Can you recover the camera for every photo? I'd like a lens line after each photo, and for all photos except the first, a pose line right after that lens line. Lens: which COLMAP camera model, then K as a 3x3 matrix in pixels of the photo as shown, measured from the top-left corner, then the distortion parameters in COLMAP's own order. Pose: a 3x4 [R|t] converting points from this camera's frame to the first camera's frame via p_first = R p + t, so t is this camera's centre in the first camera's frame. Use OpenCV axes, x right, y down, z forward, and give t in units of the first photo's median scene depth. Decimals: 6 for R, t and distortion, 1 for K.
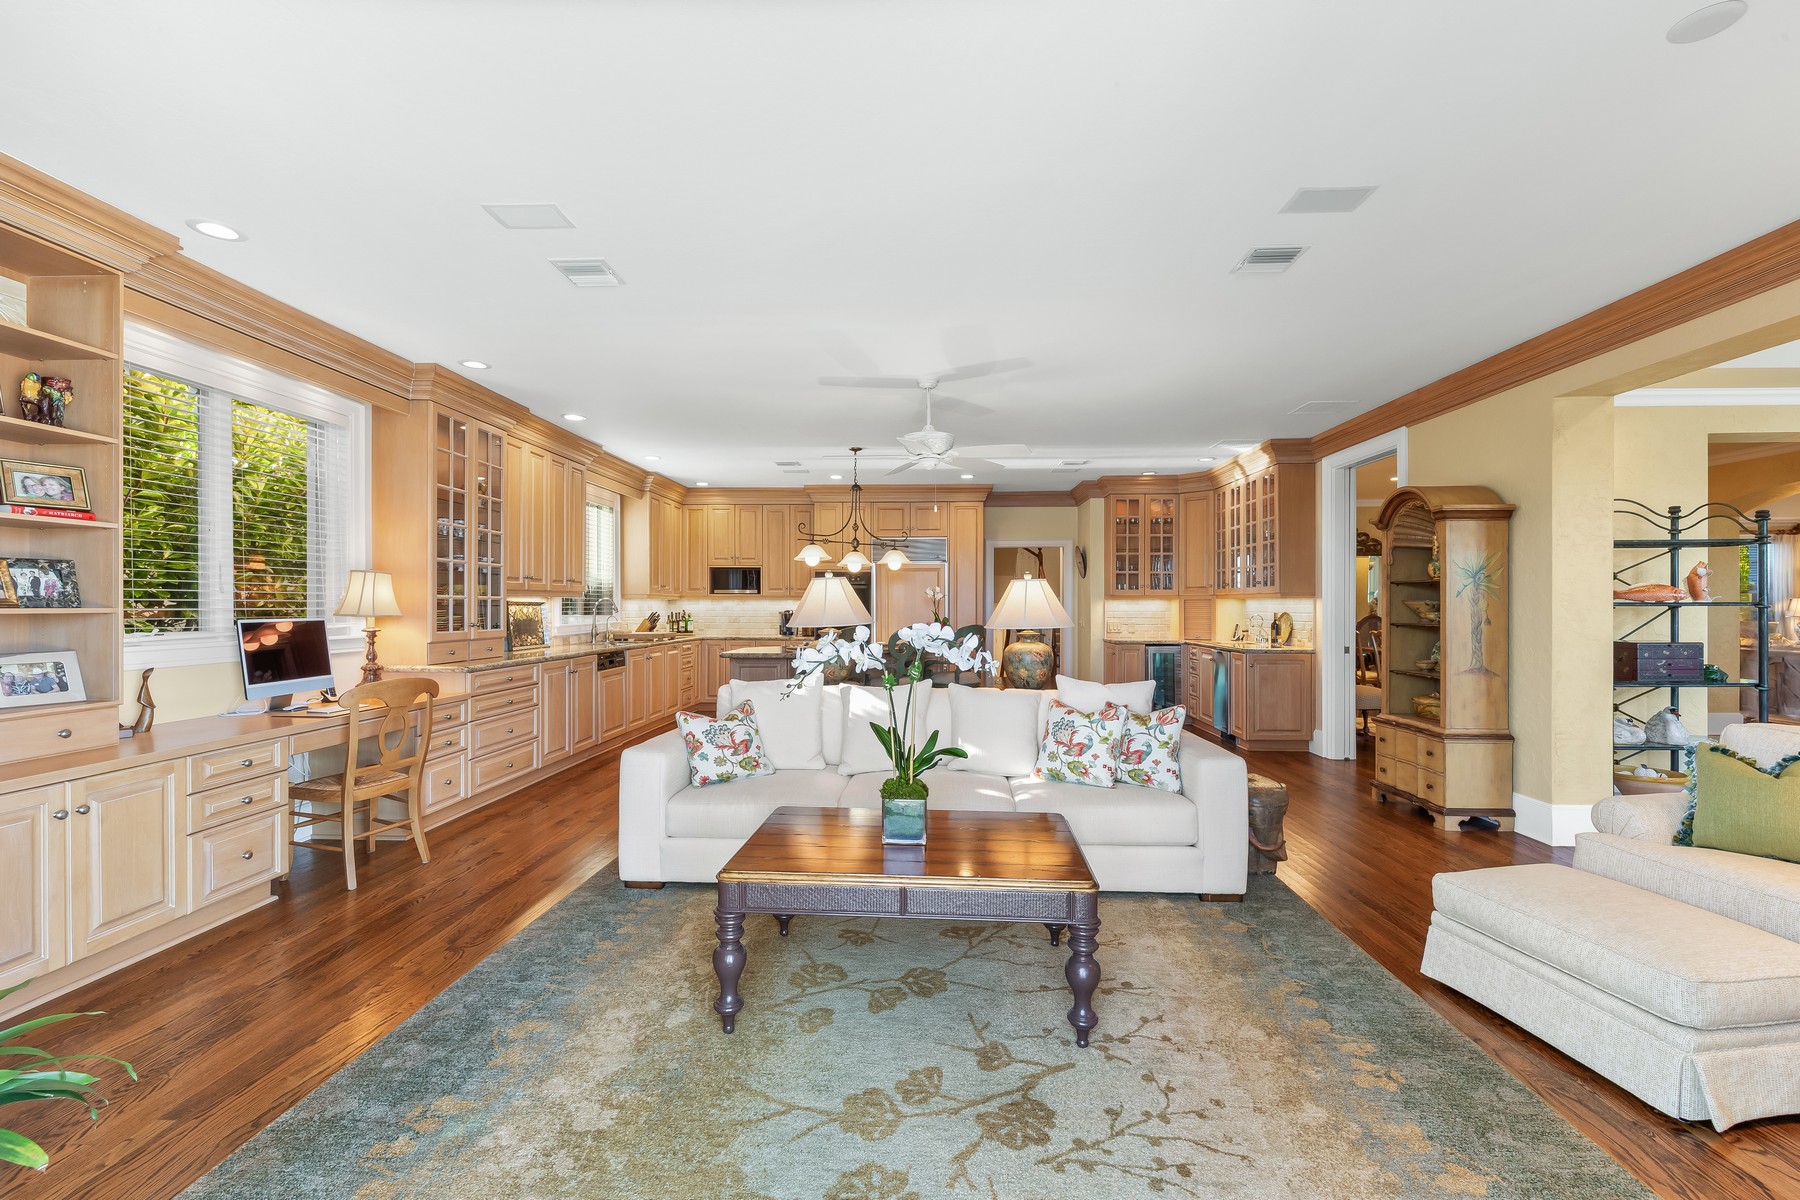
lens RADIAL K [[774.1, 0, 897.6], [0, 774.1, 598.1], [0, 0, 1]] dist [-0.000463, -0.000871]
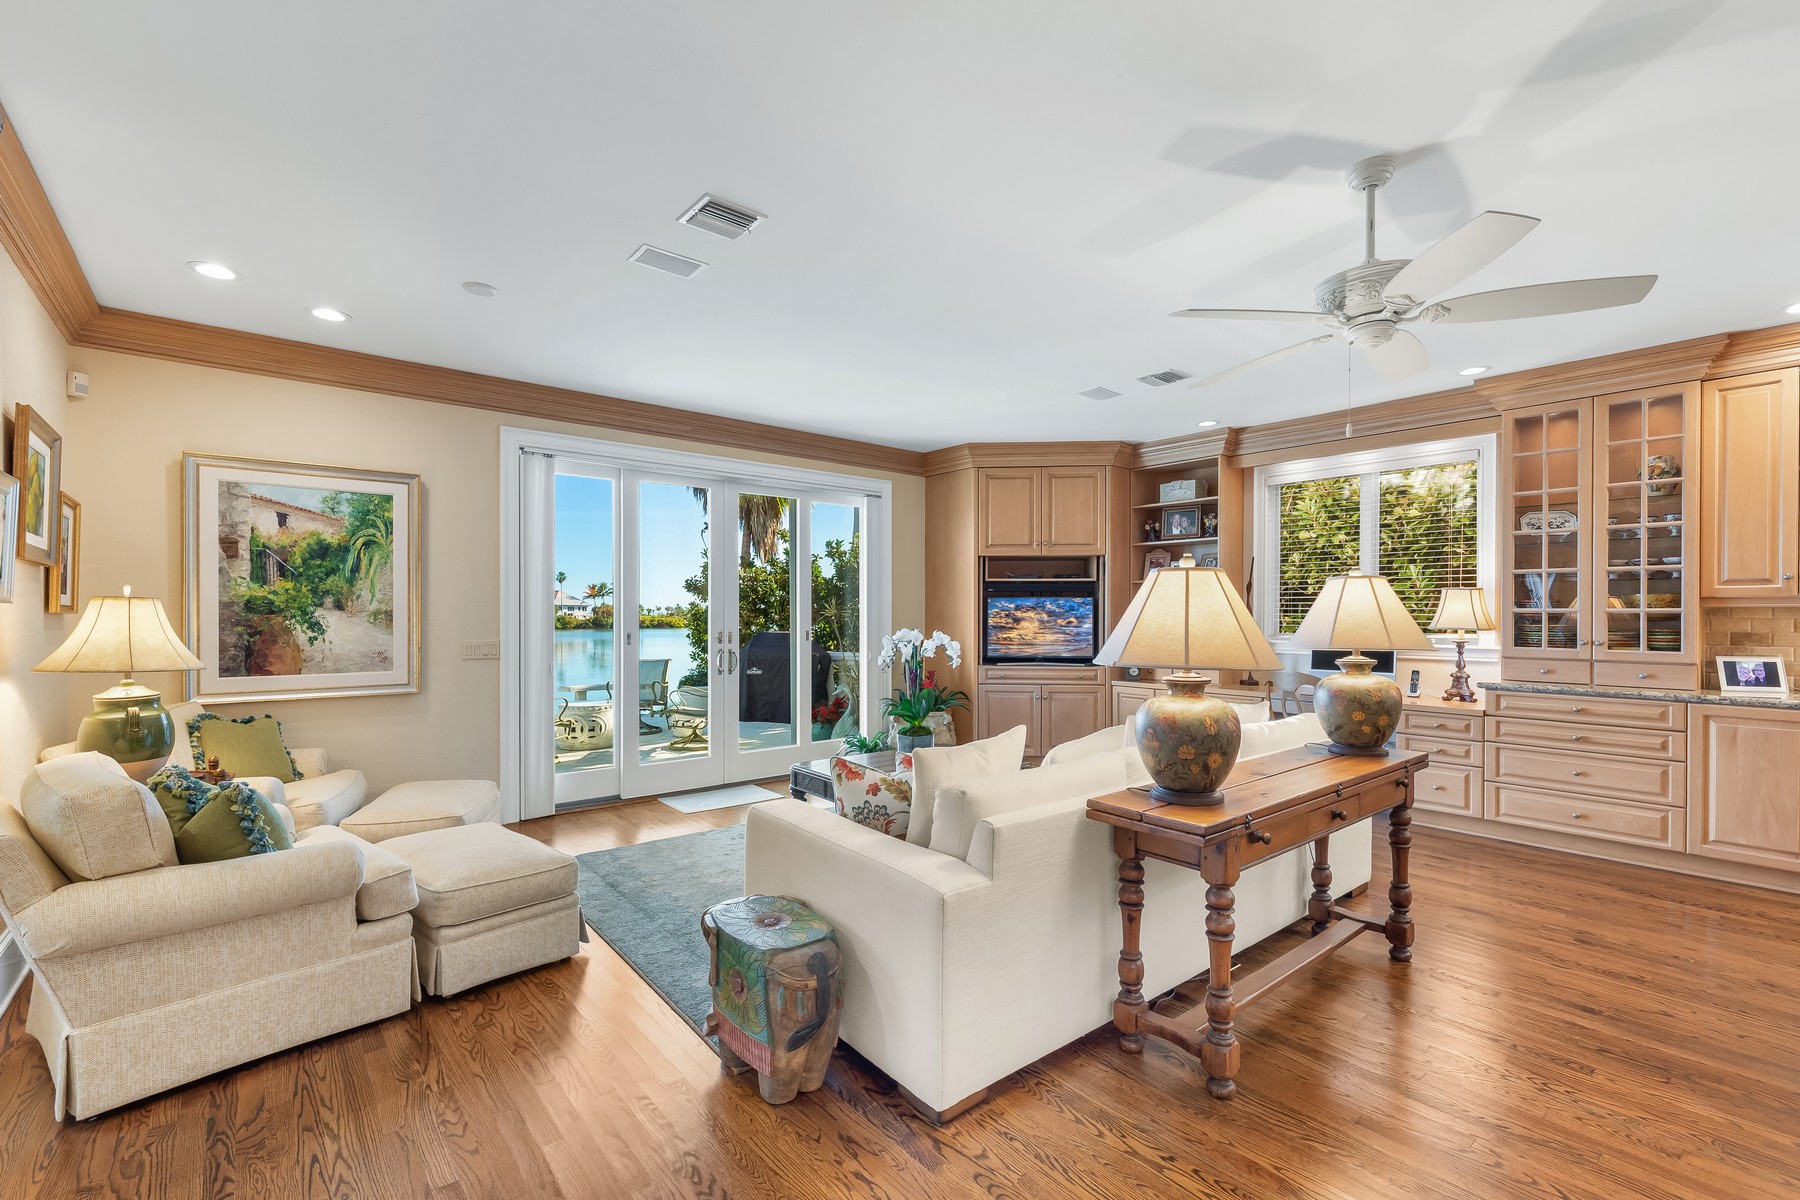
lens RADIAL K [[774.1, 0, 900.0], [0, 774.1, 616.6], [0, 0, 1]] dist [-0.000463, -0.000871]
pose [[-0.739869, 0.003069, -0.672744, 0.417738], [0.005264, 0.999985, -0.001228, 0.001932], [0.672730, -0.004449, -0.739875, 0.811560]]
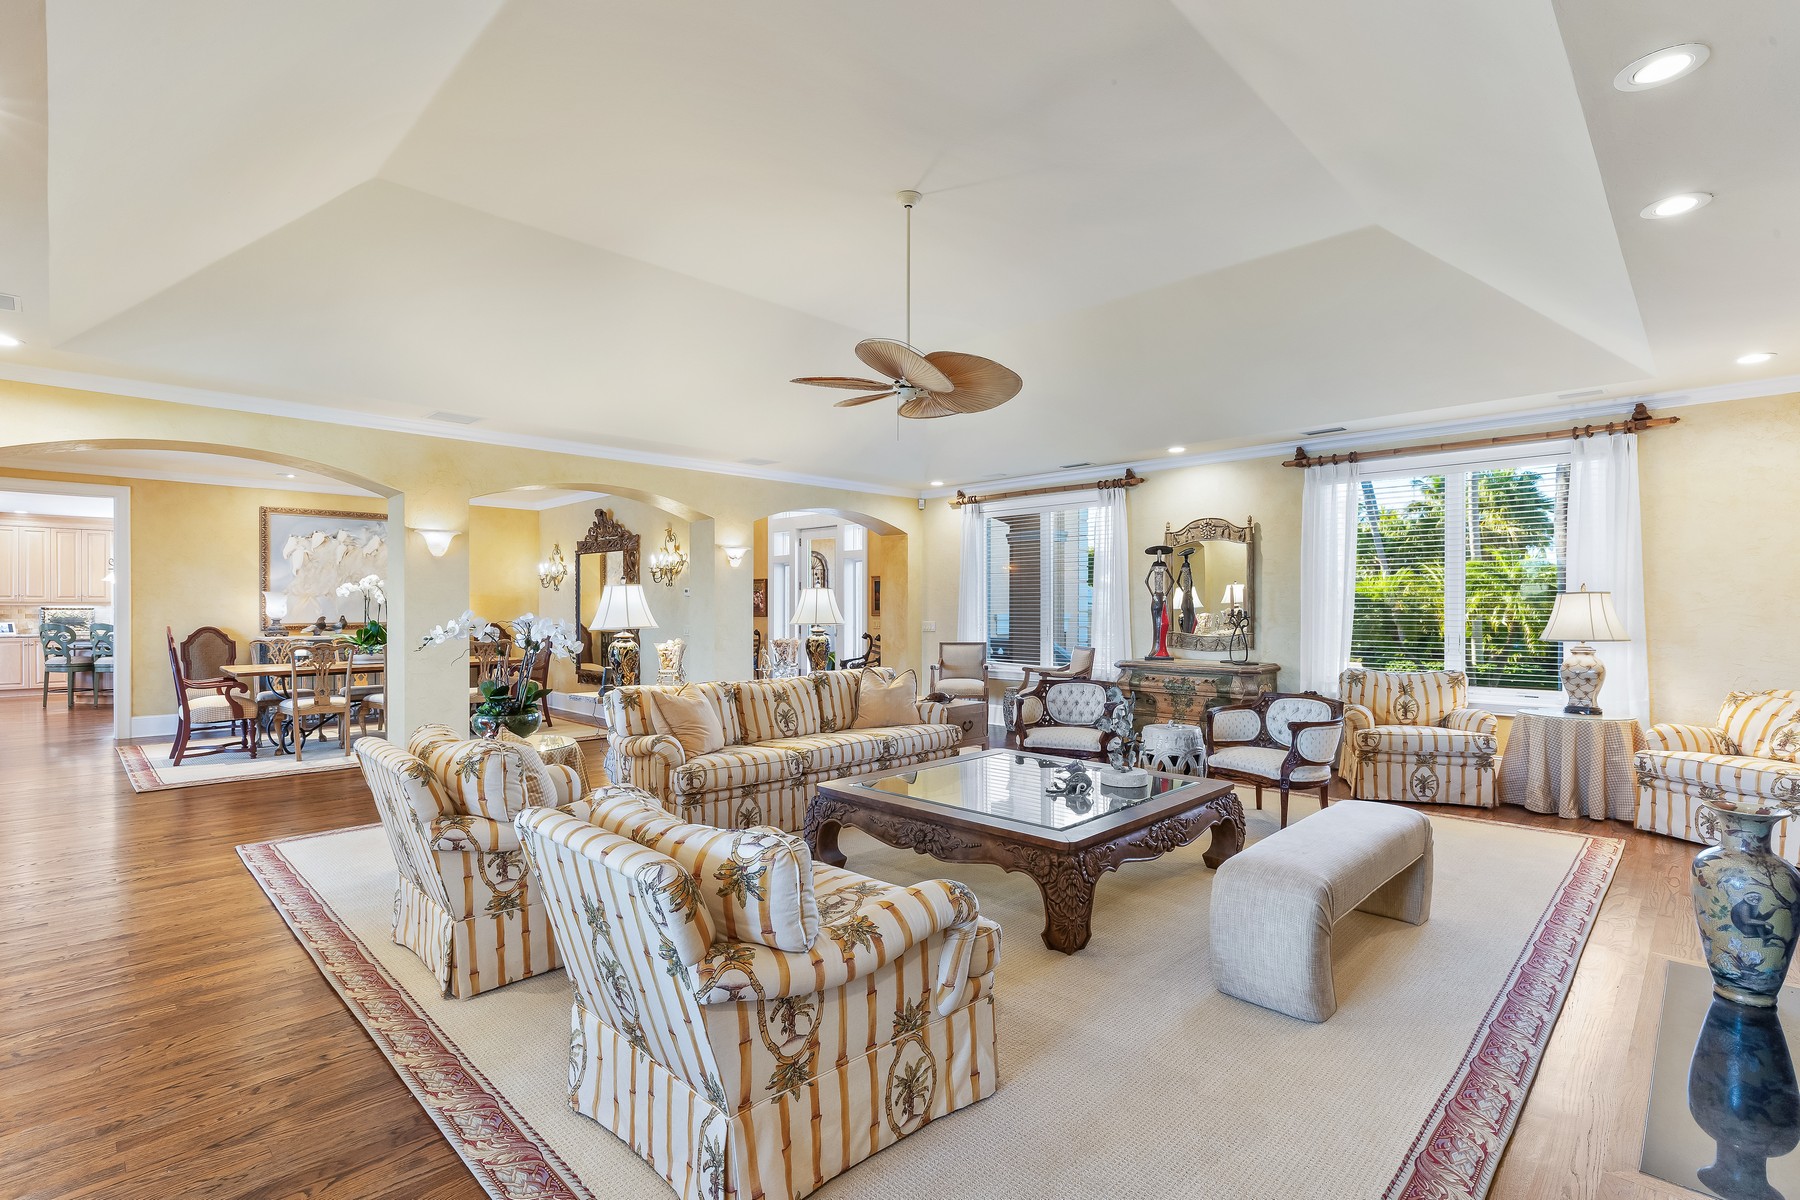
lens RADIAL K [[837.1, 0, 902.6], [0, 837.1, 607.7], [0, 0, 1]] dist [-0.003428, -0.000867]
pose [[0.741536, 0.002950, -0.670907, 2.169648], [0.005179, 0.999935, 0.010121, -0.004859], [0.670893, -0.010980, 0.741473, 0.781345]]
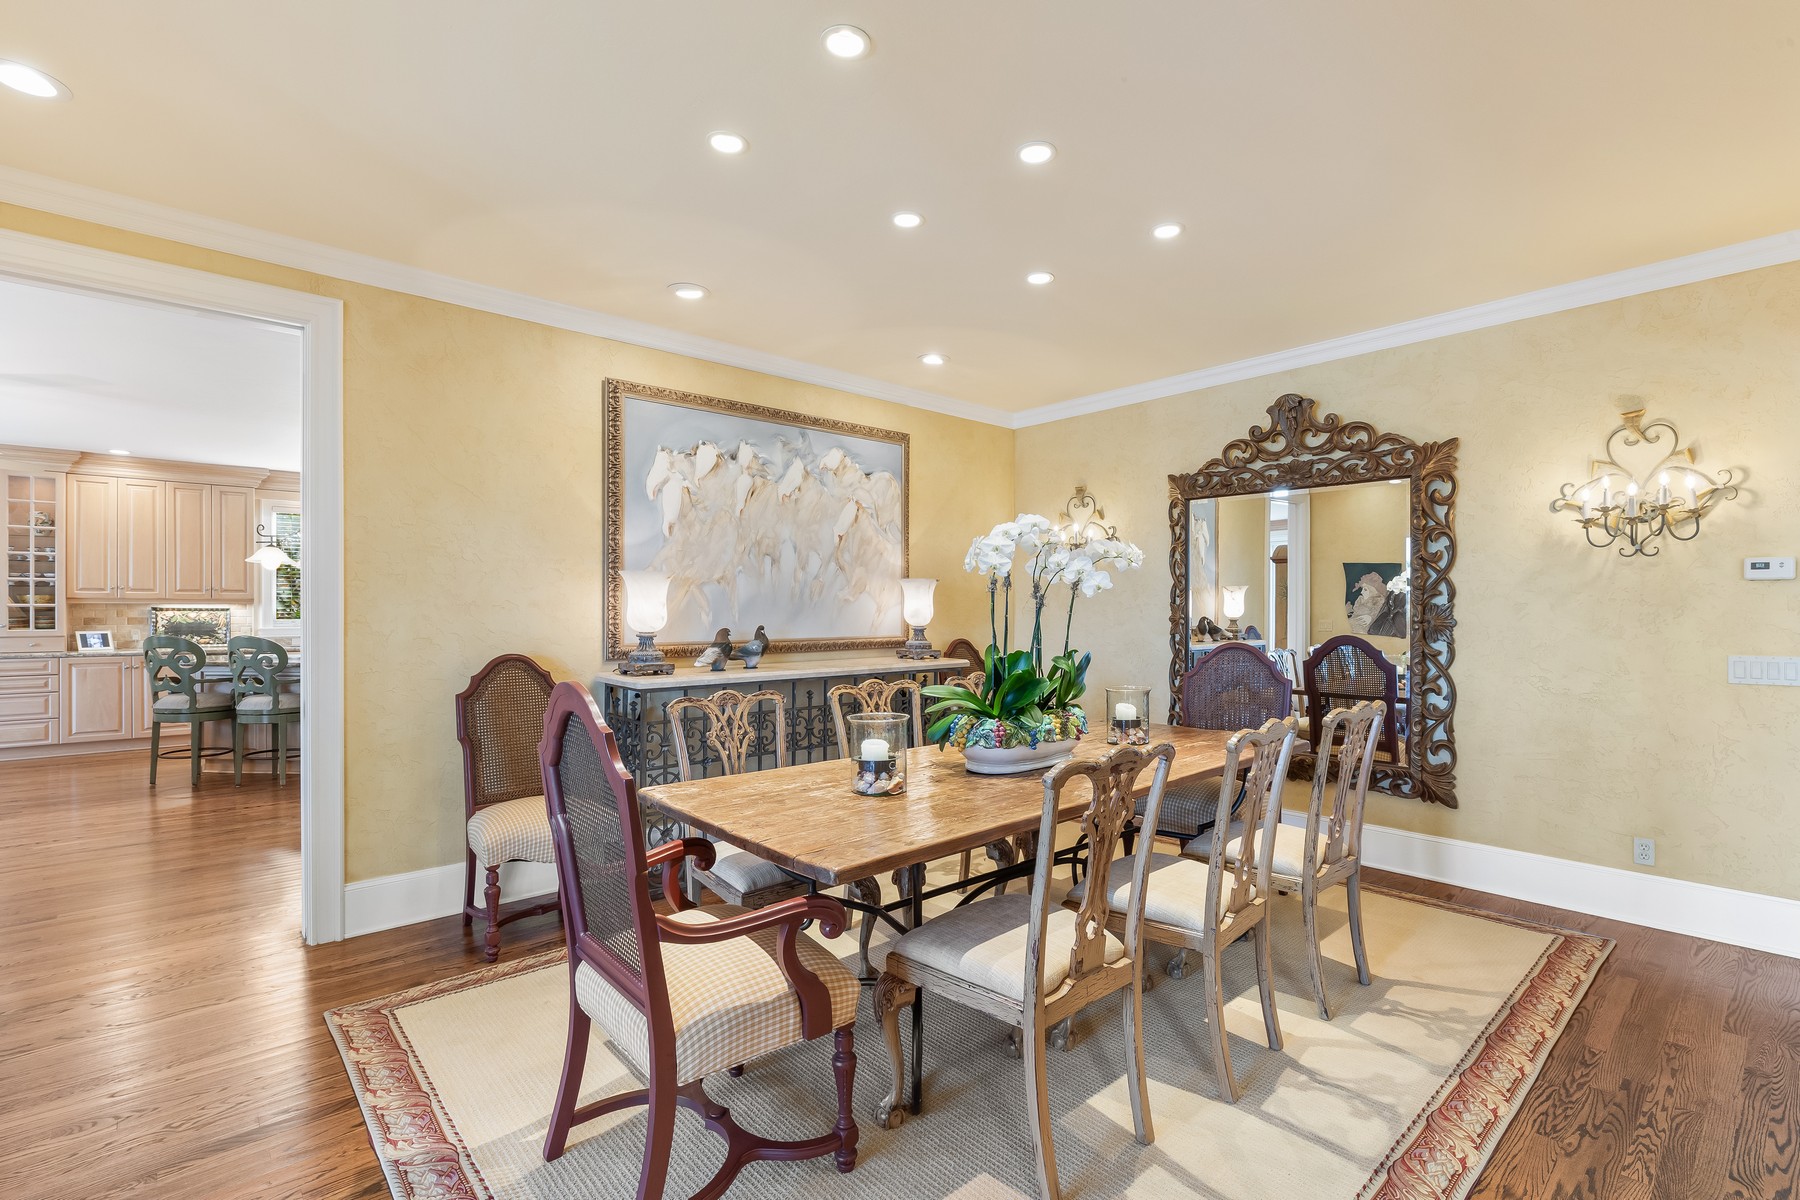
lens RADIAL K [[814.8, 0, 903.3], [0, 814.8, 609.4], [0, 0, 1]] dist [-0.005010, -0.000268]
pose [[0.696658, 0.004380, -0.717390, 1.087709], [0.004290, 0.999938, 0.010272, -0.000910], [0.717390, -0.010234, 0.696596, 0.832880]]
